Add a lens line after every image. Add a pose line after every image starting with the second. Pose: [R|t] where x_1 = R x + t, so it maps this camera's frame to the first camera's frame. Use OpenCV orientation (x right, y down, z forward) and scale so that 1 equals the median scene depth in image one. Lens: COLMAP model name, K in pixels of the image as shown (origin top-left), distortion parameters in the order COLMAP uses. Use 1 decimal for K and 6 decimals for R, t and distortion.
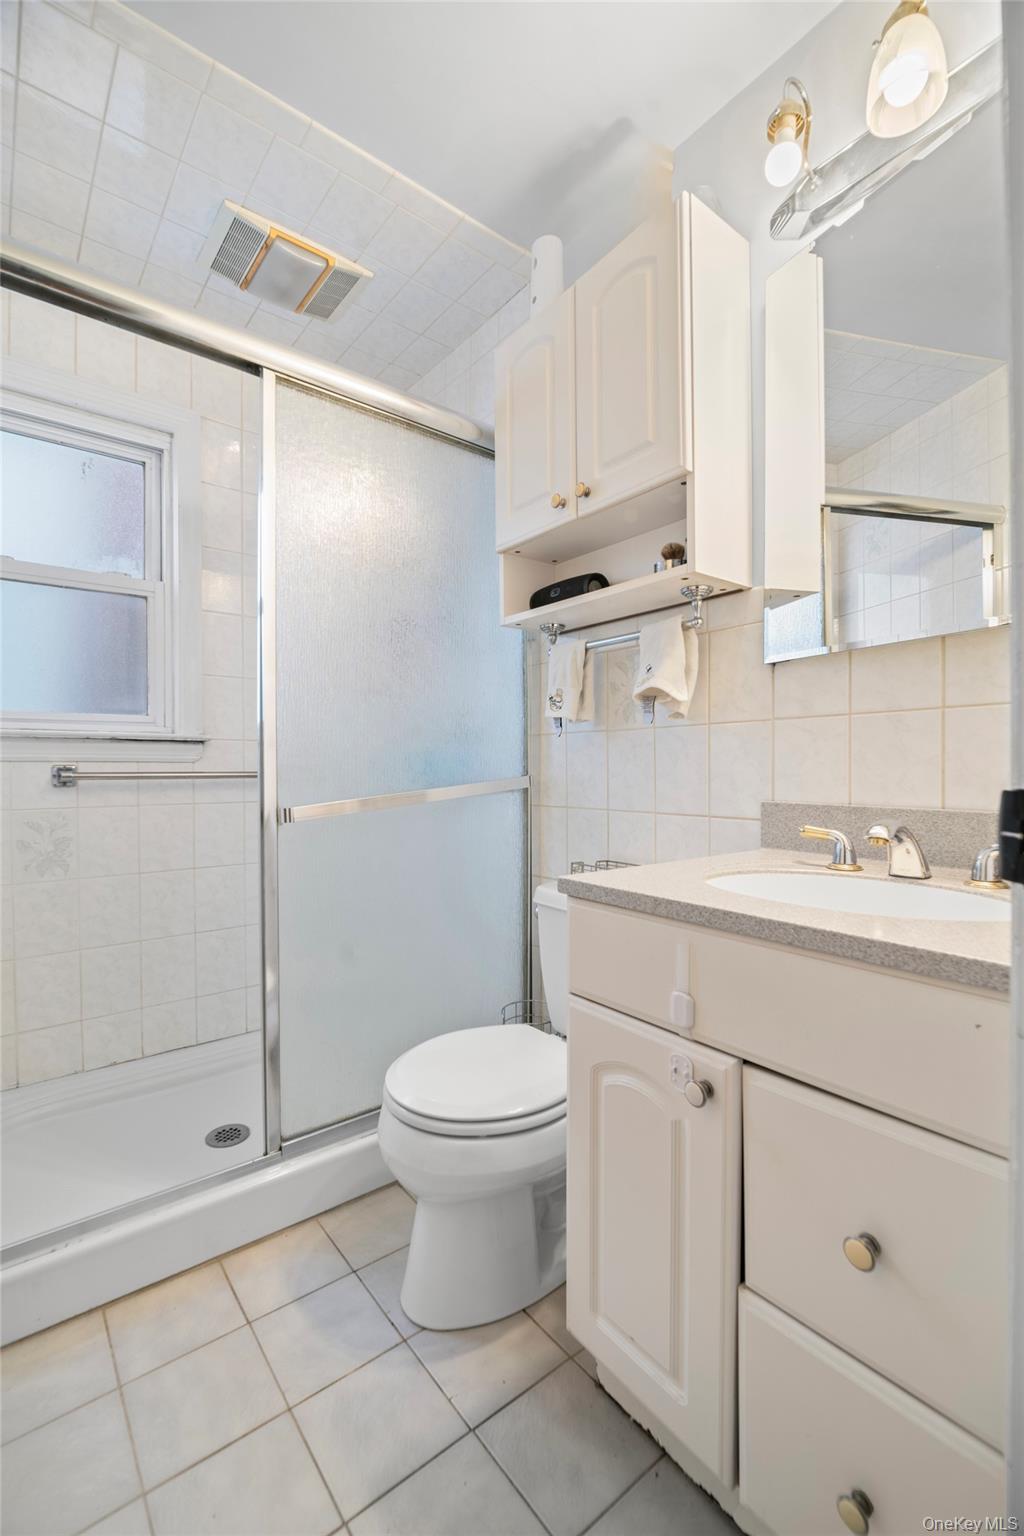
lens RADIAL K [[674.6, 0, 524.0], [0, 674.6, 774.1], [0, 0, 1]] dist [-0.011061, -0.002335]
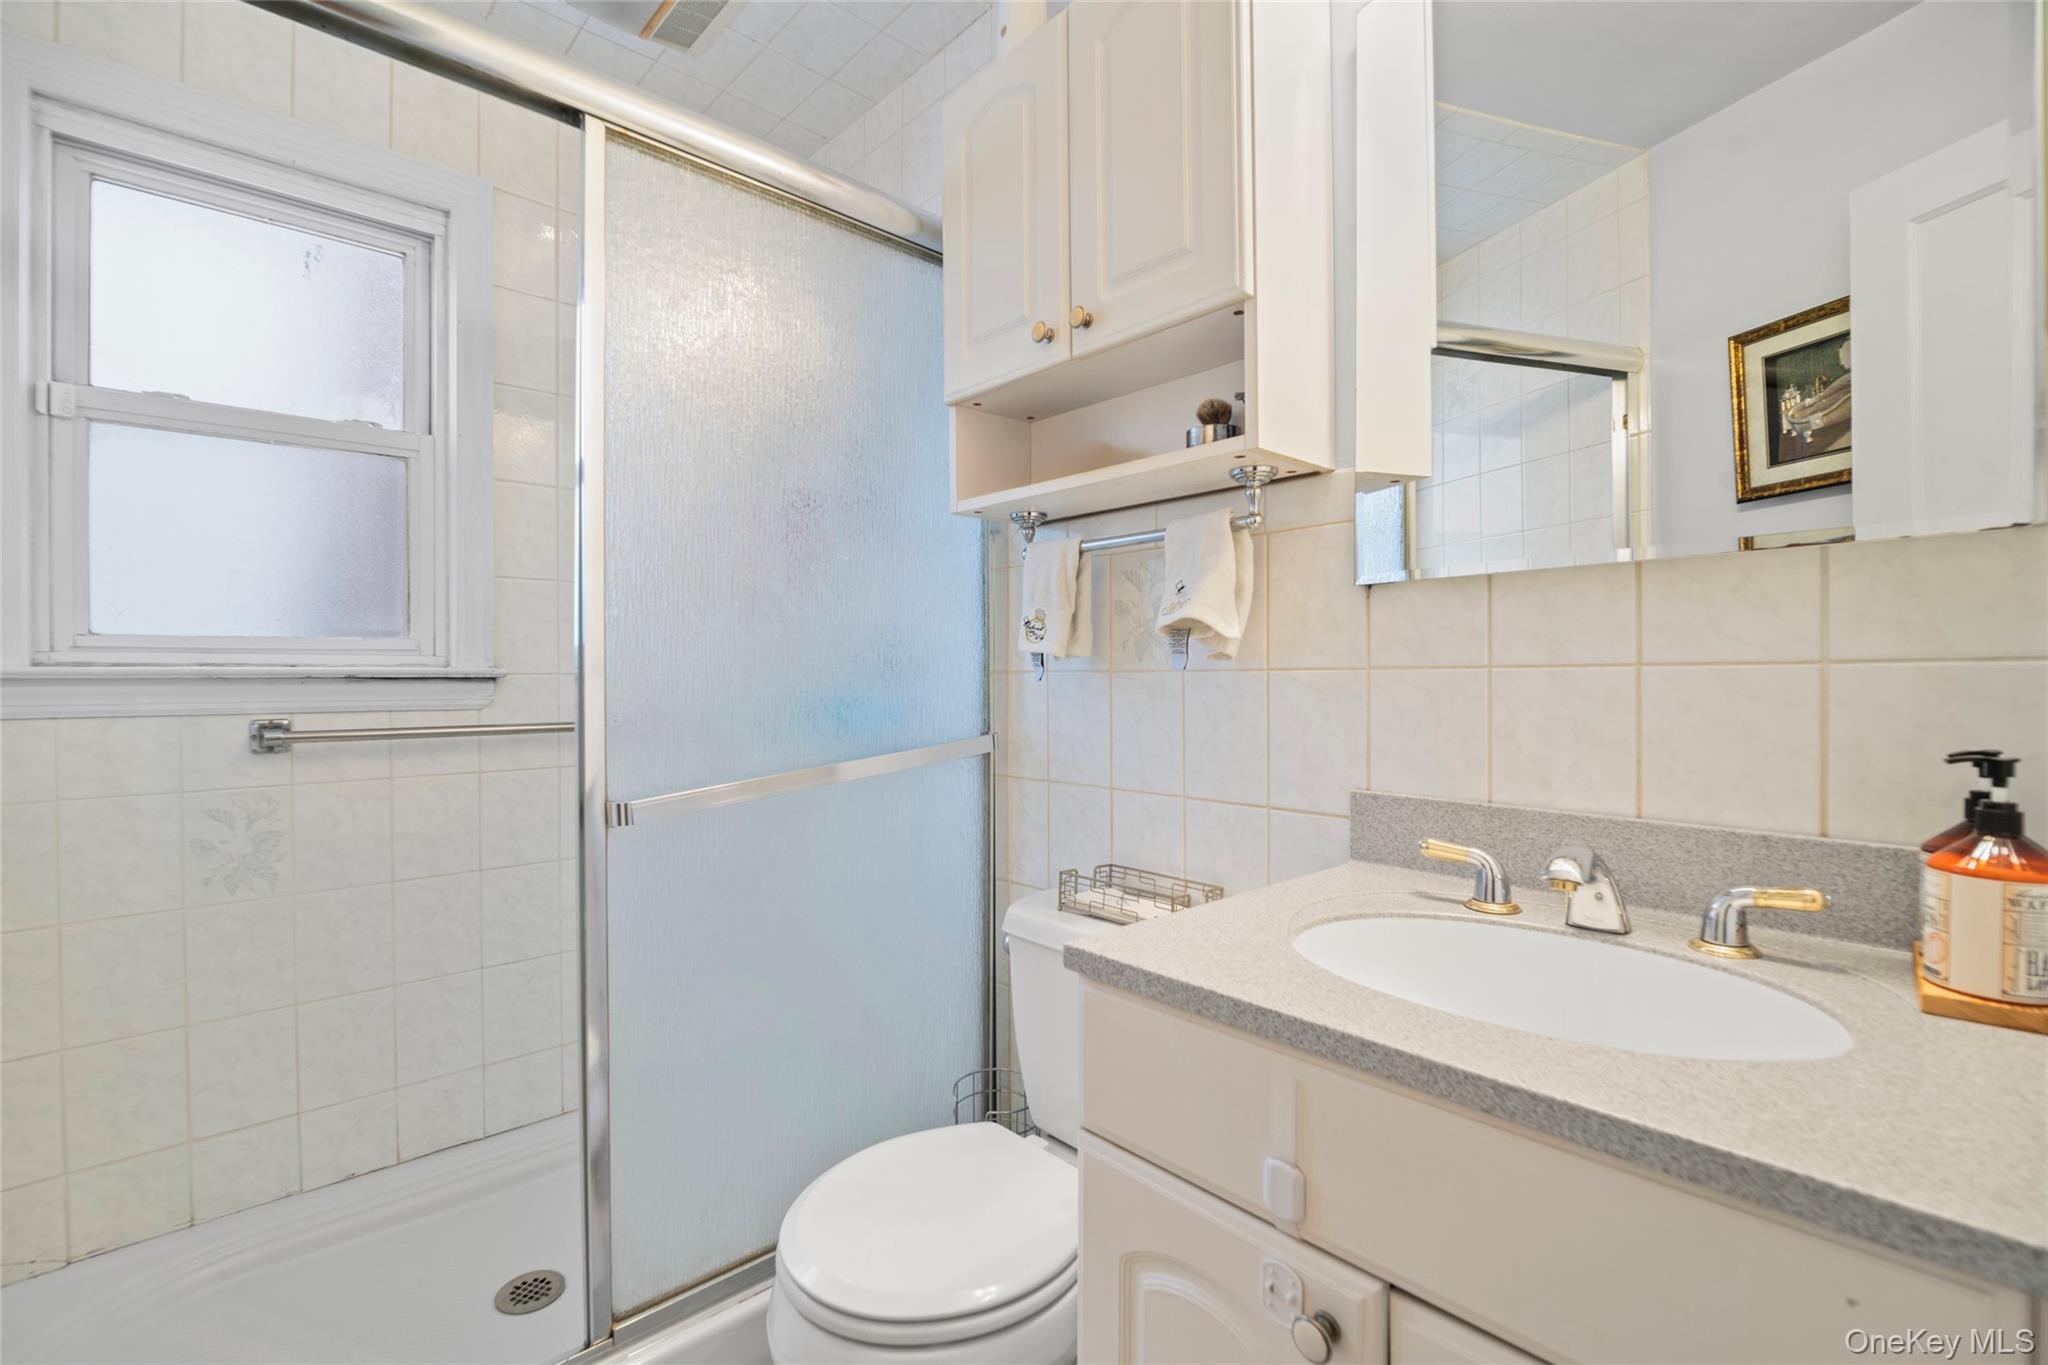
lens RADIAL K [[899.5, 0, 1015.1], [0, 899.5, 671.6], [0, 0, 1]] dist [-0.011061, -0.002335]
pose [[0.997859, -0.000227, 0.065395, -0.031903], [0.000736, 0.999970, -0.007759, -0.060284], [-0.065392, 0.007790, 0.997829, 0.113648]]
